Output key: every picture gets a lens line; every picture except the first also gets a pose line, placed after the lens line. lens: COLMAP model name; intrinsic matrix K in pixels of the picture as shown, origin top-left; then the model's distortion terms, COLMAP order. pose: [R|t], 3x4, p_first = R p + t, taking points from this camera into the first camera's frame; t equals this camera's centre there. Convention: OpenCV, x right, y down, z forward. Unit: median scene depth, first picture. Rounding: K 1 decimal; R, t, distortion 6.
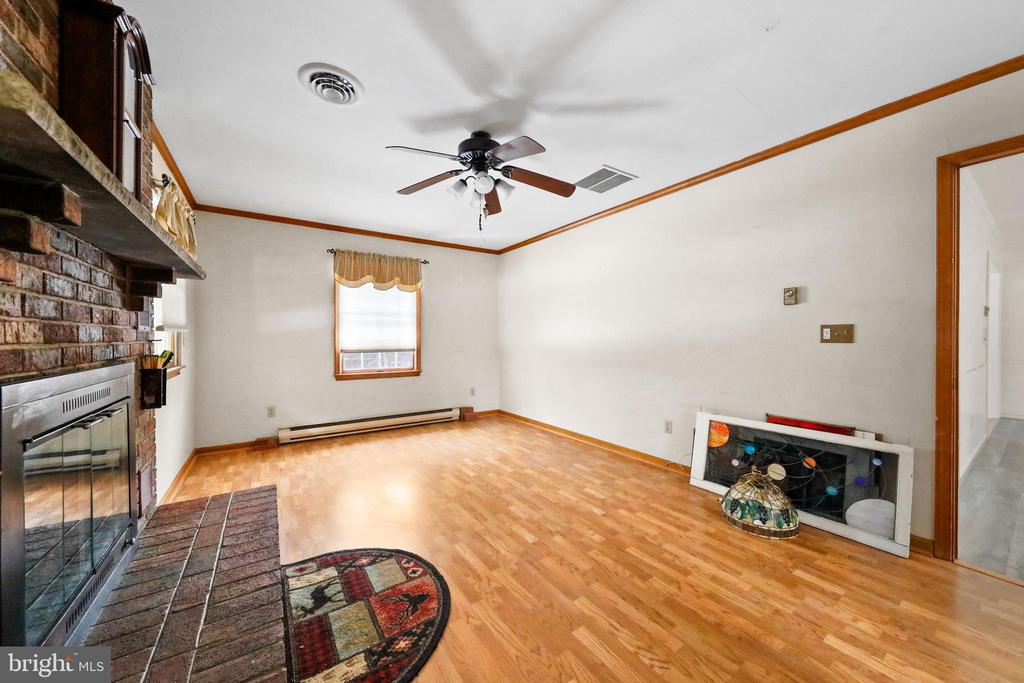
lens RADIAL K [[360.3, 0, 509.1], [0, 360.3, 337.1], [0, 0, 1]] dist [-0.000018, -0.000142]
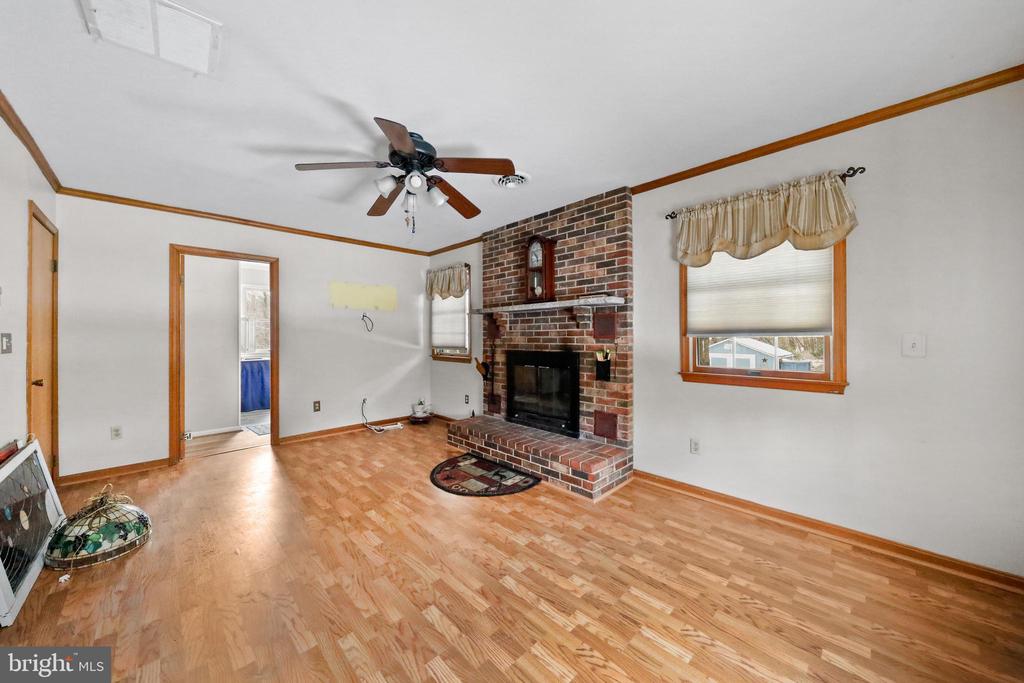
lens RADIAL K [[360.3, 0, 509.1], [0, 360.3, 337.1], [0, 0, 1]] dist [-0.000018, -0.000142]
pose [[-0.983839, 0.004396, -0.178999, -0.209038], [0.004323, 0.999990, 0.000802, -0.024355], [0.179001, 0.000015, -0.983849, 2.643906]]
